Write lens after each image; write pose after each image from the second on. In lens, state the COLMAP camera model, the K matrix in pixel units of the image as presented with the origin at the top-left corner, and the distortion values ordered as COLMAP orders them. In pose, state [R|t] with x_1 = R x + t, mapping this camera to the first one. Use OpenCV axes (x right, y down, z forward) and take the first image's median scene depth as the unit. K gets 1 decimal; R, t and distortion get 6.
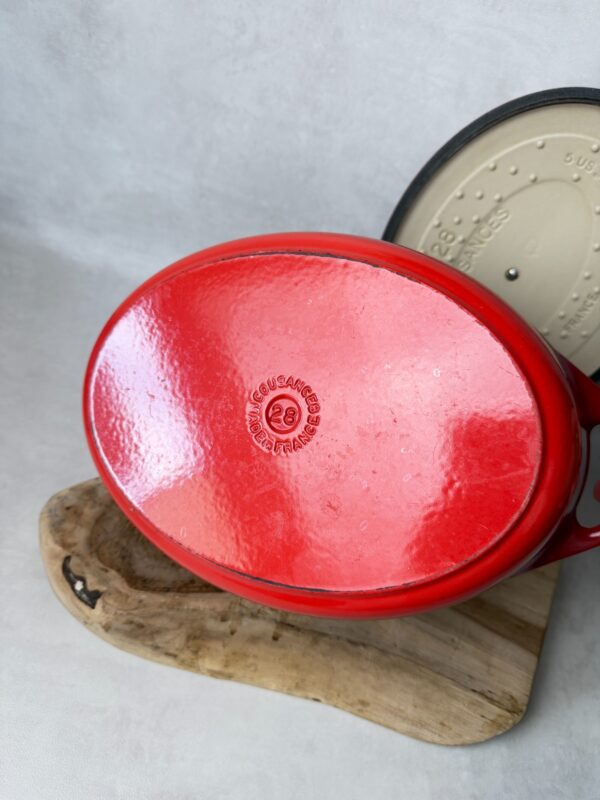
lens RADIAL K [[594.8, 0, 300.0], [0, 594.8, 400.0], [0, 0, 1]] dist [-0.036815, 0.012654]
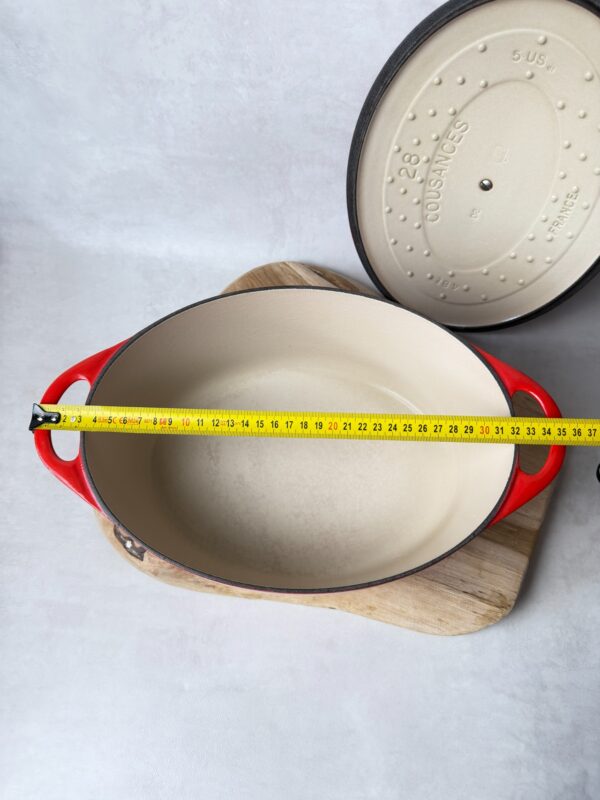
lens RADIAL K [[576.0, 0, 296.3], [0, 576.0, 402.8], [0, 0, 1]] dist [0.003300, -0.024645]
pose [[0.967428, -0.139163, -0.211464, 0.266586], [0.187420, 0.955268, 0.228772, -0.184154], [0.170168, -0.260953, 0.950235, -0.035359]]
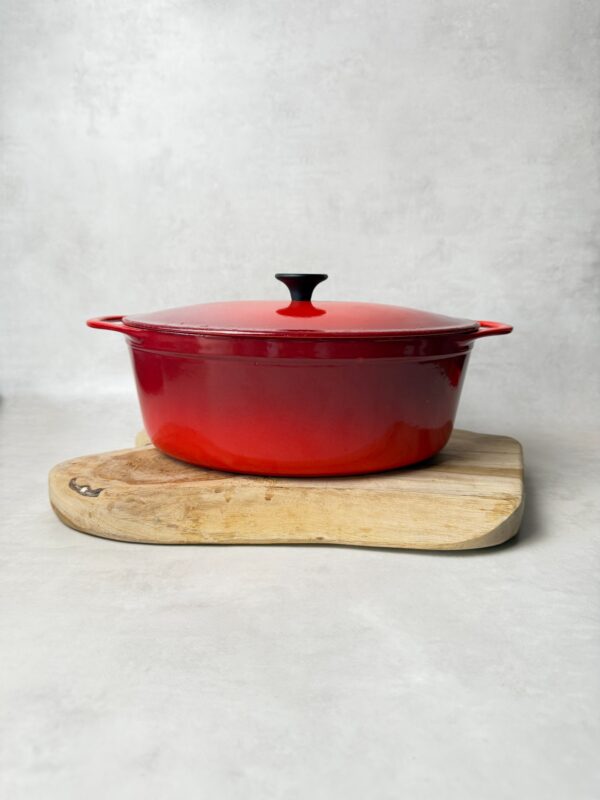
lens RADIAL K [[572.2, 0, 296.3], [0, 572.2, 404.1], [0, 0, 1]] dist [0.122011, -0.268622]
pose [[0.963134, -0.255434, 0.084423, -0.035710], [0.250748, 0.738667, -0.625696, 0.944422], [0.097463, 0.623798, 0.775485, 0.080088]]
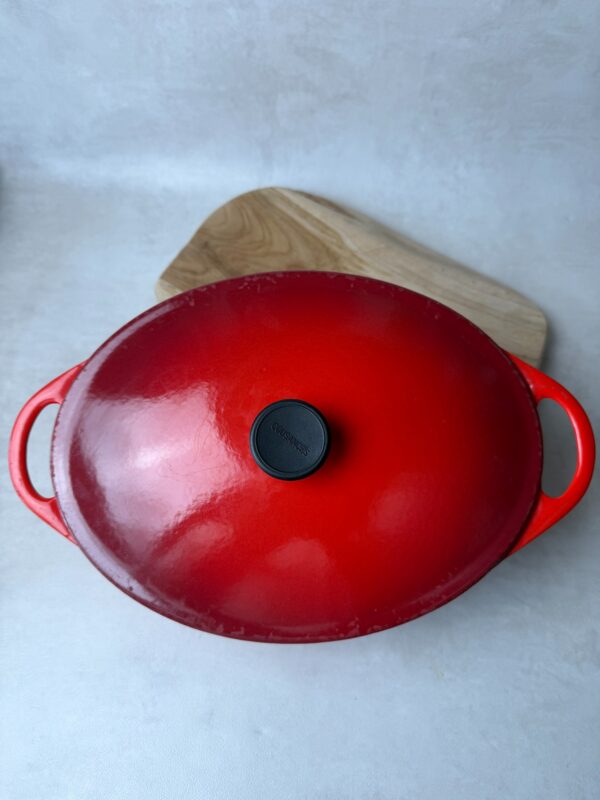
lens RADIAL K [[582.7, 0, 293.8], [0, 582.7, 400.5], [0, 0, 1]] dist [-0.030774, 0.001089]
pose [[0.964996, -0.187571, -0.183302, 0.212536], [0.208773, 0.972416, 0.104028, 0.202602], [0.158733, -0.138655, 0.977537, -0.155506]]
